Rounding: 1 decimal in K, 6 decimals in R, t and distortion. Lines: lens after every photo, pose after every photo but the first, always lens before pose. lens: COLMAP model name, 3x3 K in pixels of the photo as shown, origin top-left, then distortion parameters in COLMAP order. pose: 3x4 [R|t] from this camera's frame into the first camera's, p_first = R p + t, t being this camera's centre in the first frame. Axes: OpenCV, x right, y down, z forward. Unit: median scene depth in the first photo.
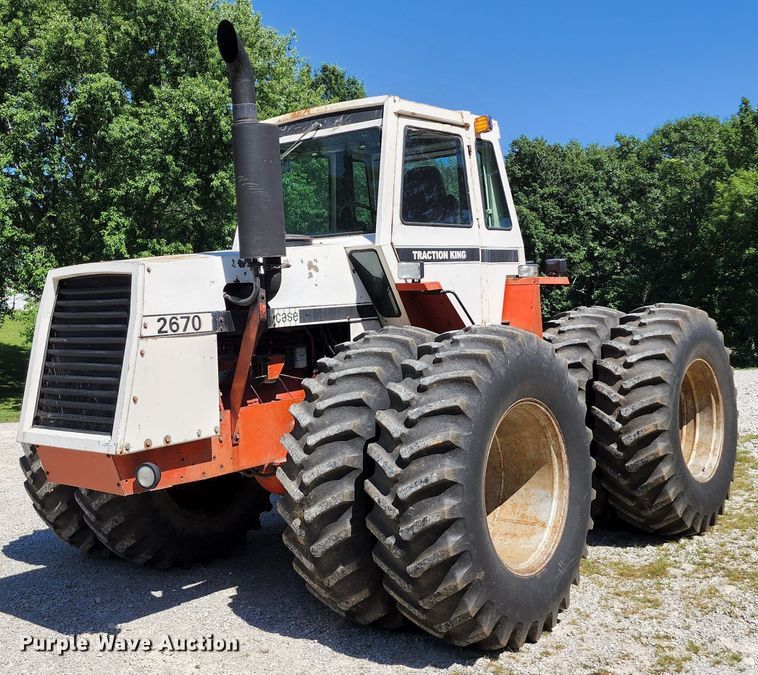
lens RADIAL K [[940.4, 0, 380.7], [0, 940.4, 333.4], [0, 0, 1]] dist [0.065802, 0.000000]
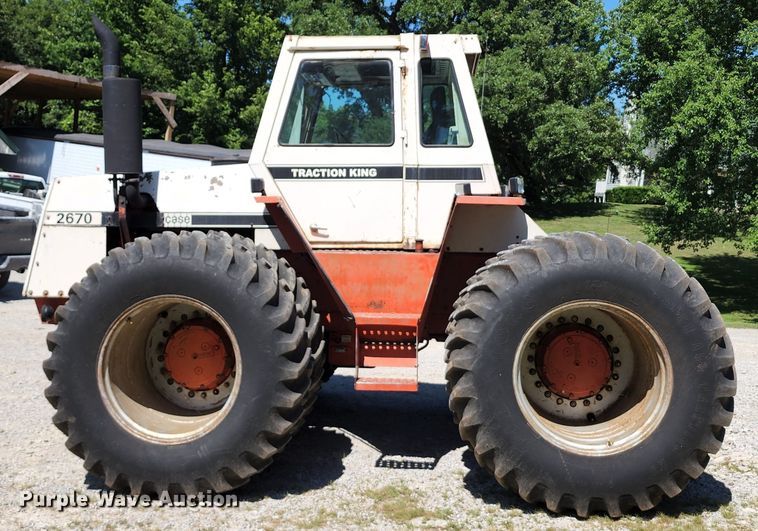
lens RADIAL K [[841.2, 0, 374.0], [0, 841.2, 267.0], [0, 0, 1]] dist [0.004157, 0.000000]
pose [[0.576964, 0.092788, -0.811482, 0.232252], [-0.067372, 0.995547, 0.065933, -0.010698], [0.813986, 0.016631, 0.580646, 0.120510]]
